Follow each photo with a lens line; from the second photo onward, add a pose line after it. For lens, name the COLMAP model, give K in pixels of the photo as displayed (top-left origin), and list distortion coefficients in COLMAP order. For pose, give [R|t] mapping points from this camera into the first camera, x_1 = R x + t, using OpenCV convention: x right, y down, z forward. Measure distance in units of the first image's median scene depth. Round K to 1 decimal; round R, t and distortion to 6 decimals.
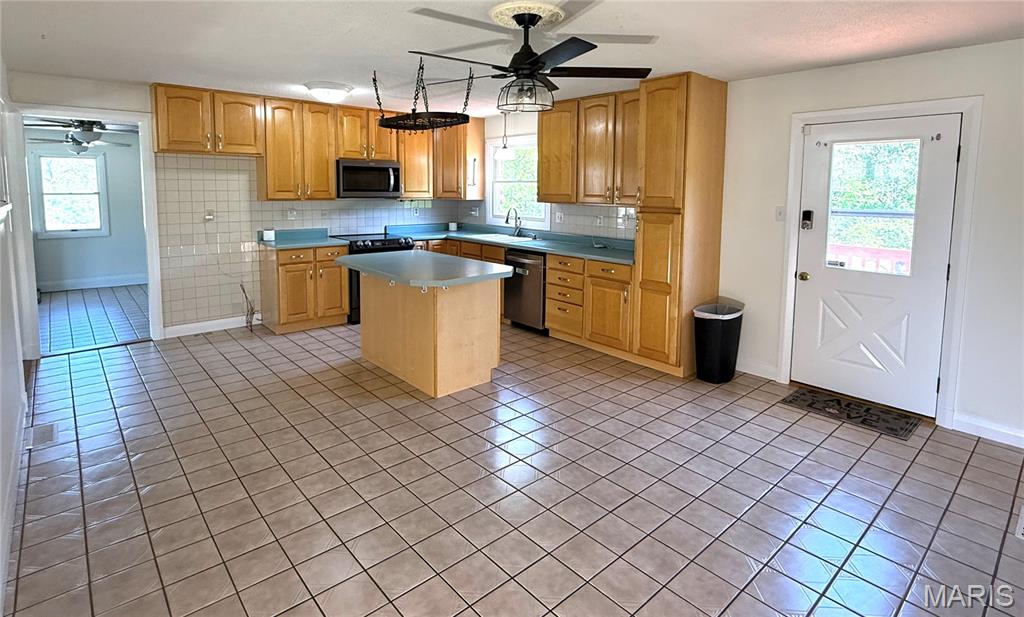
lens RADIAL K [[527.2, 0, 513.4], [0, 527.2, 234.0], [0, 0, 1]] dist [-0.001856, -0.000380]
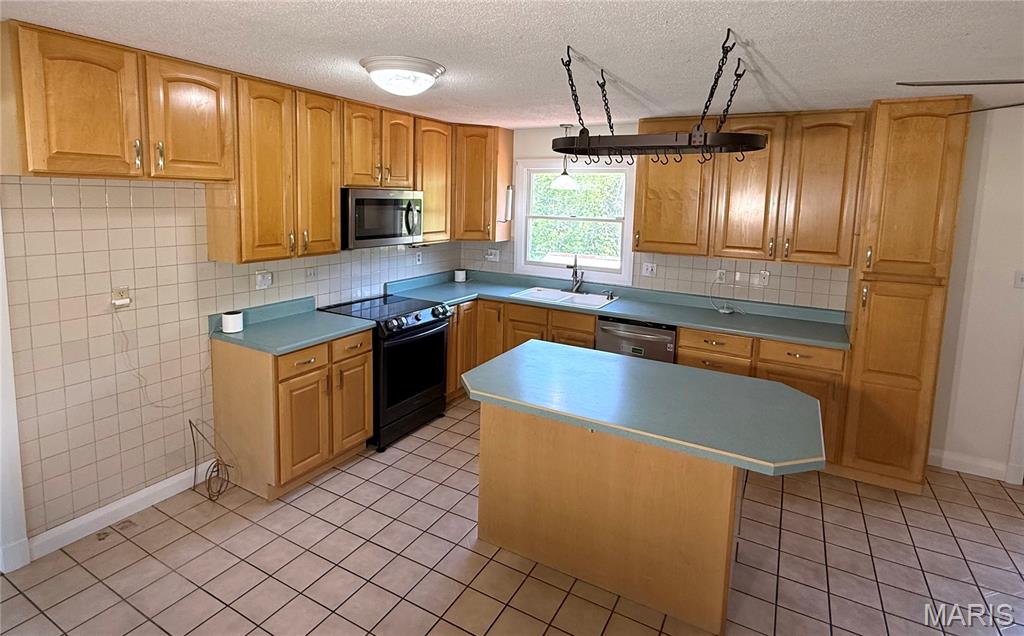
lens RADIAL K [[523.9, 0, 513.5], [0, 523.9, 251.9], [0, 0, 1]] dist [0.000961, -0.000184]
pose [[0.941841, -0.021543, 0.335368, -0.356092], [0.013390, 0.999556, 0.026604, -0.080994], [-0.335792, -0.020566, 0.941712, 0.360812]]
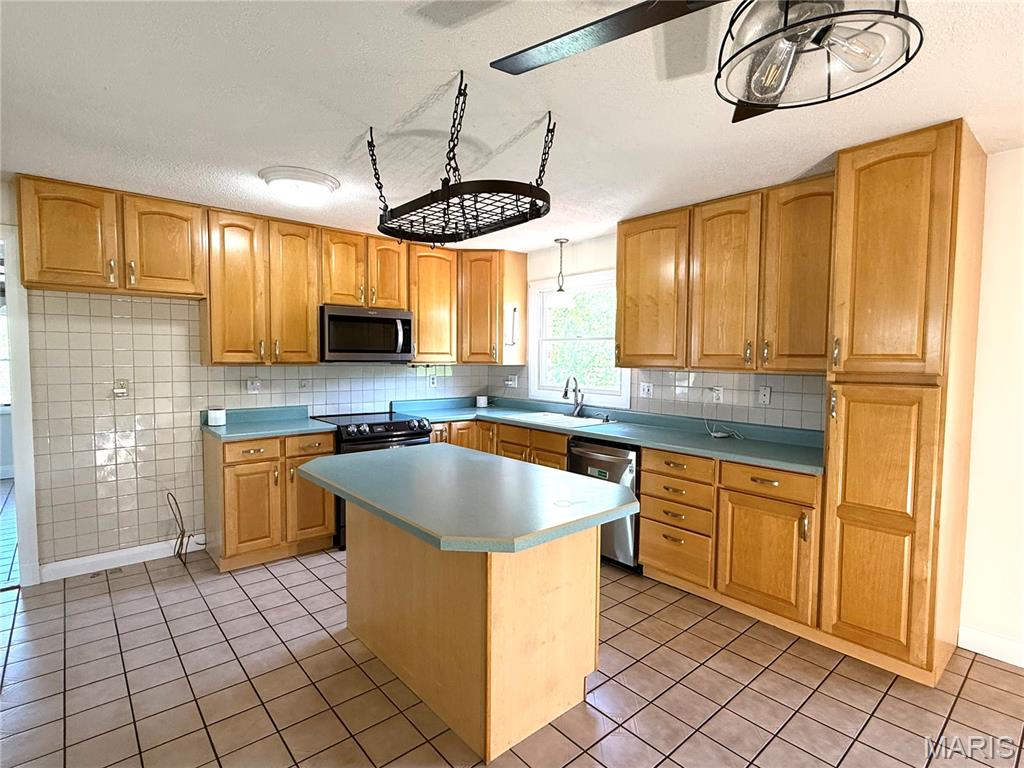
lens RADIAL K [[523.8, 0, 512.0], [0, 523.8, 384.0], [0, 0, 1]] dist [0.001816, 0.000860]
pose [[0.999895, -0.001141, -0.014443, -0.076609], [0.000629, 0.999373, -0.035402, -0.015395], [0.014474, 0.035389, 0.999269, 0.328299]]
